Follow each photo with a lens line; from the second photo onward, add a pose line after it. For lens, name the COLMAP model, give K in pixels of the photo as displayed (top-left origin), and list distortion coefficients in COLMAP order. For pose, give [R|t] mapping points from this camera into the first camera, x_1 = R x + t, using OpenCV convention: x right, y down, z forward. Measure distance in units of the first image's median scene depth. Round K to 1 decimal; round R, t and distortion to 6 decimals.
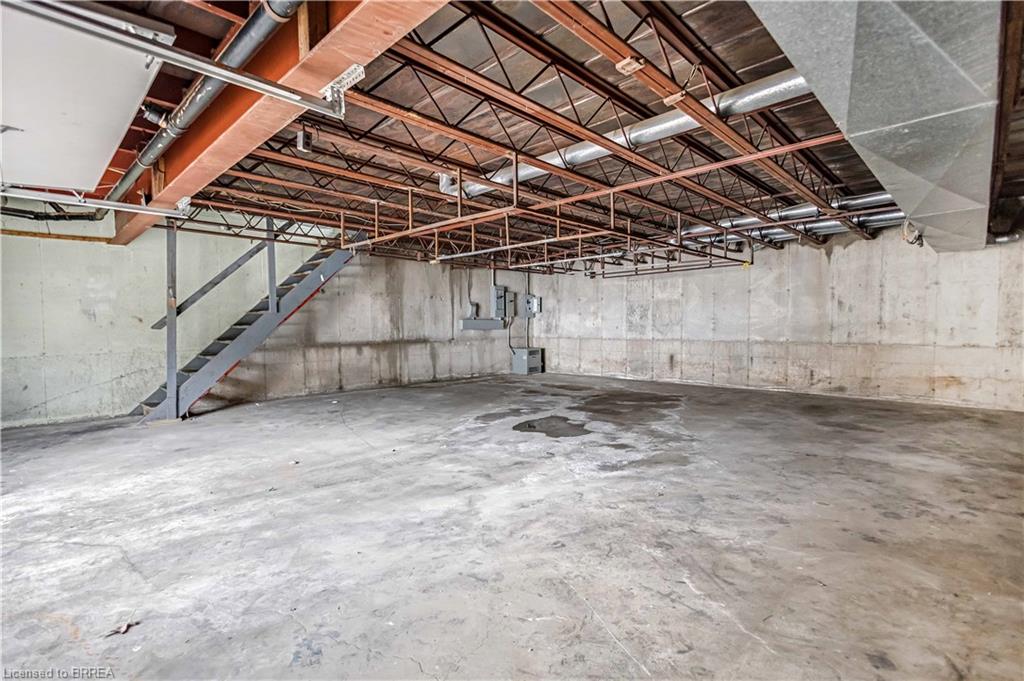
lens RADIAL K [[479.3, 0, 510.5], [0, 479.3, 336.3], [0, 0, 1]] dist [0.008456, -0.000823]
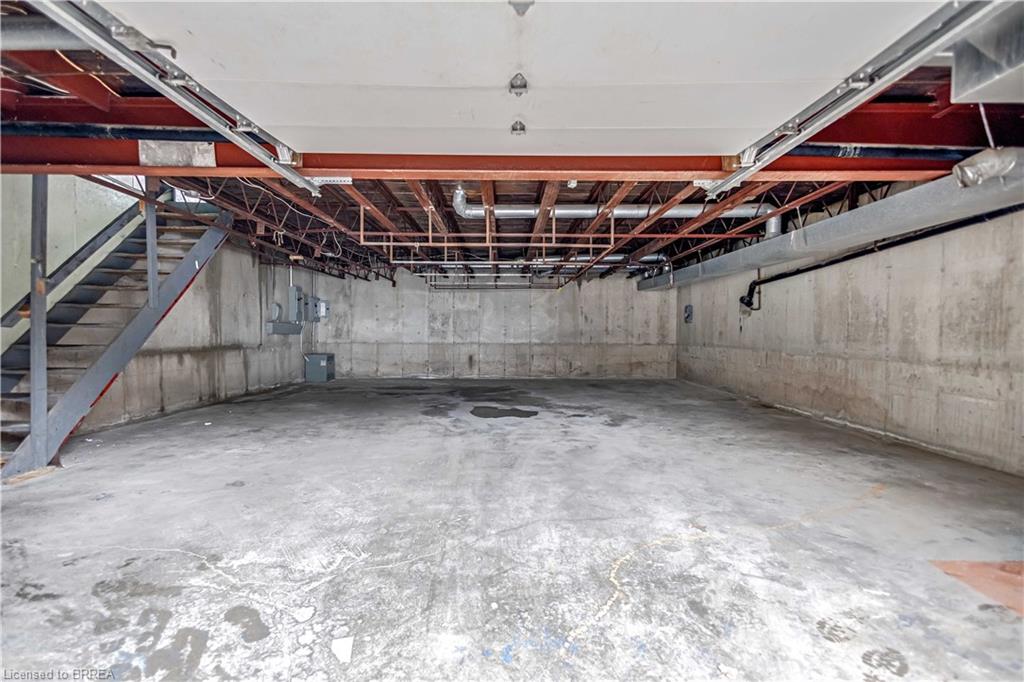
lens RADIAL K [[479.3, 0, 511.4], [0, 479.3, 340.1], [0, 0, 1]] dist [0.008456, -0.000823]
pose [[0.707188, -0.002492, 0.707022, -0.469505], [0.009163, 0.999942, -0.005641, 0.007475], [-0.706967, 0.010468, 0.707170, 0.075021]]
